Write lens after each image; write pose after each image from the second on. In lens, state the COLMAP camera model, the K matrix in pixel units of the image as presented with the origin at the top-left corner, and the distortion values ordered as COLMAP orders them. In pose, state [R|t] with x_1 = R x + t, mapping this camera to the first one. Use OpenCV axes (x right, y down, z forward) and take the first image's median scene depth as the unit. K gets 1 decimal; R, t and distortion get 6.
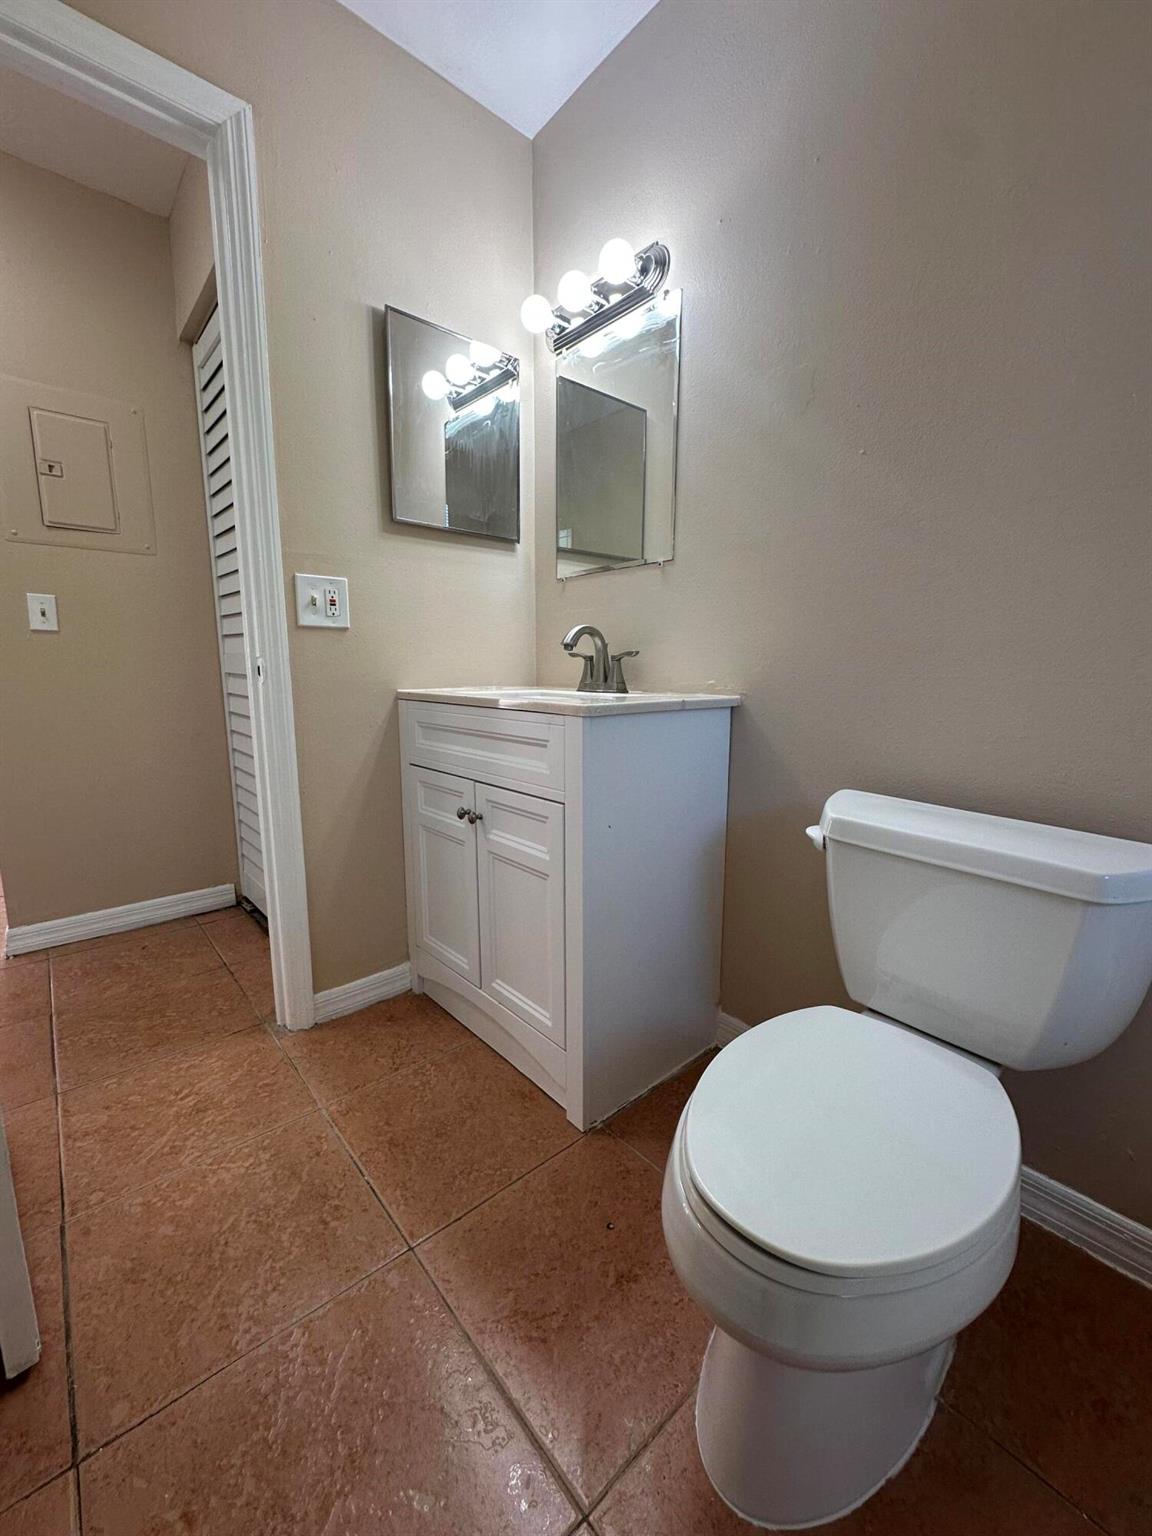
lens RADIAL K [[609.4, 0, 576.0], [0, 609.4, 768.0], [0, 0, 1]] dist [-0.005701, 0.000559]
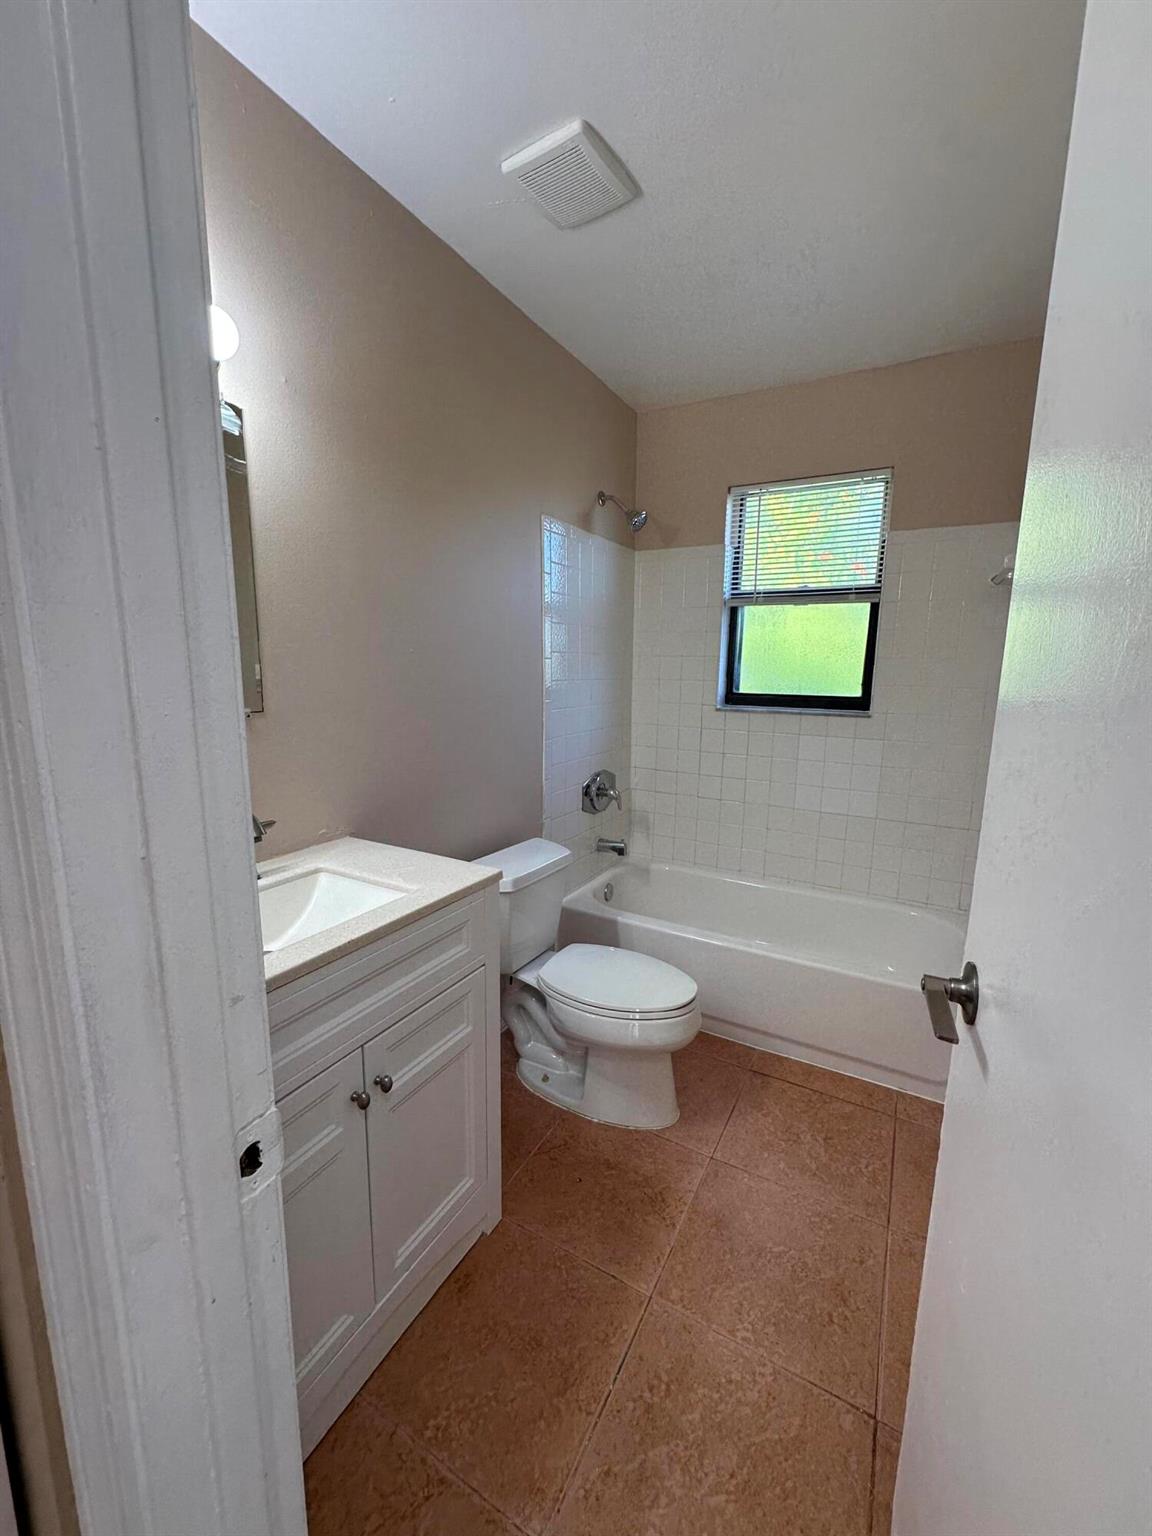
lens RADIAL K [[609.4, 0, 576.0], [0, 609.4, 768.0], [0, 0, 1]] dist [-0.005701, 0.000559]
pose [[-0.334891, -0.155991, 0.929255, -1.118392], [0.139892, 0.967041, 0.212749, -0.529895], [-0.931814, 0.201243, -0.302031, 1.184347]]
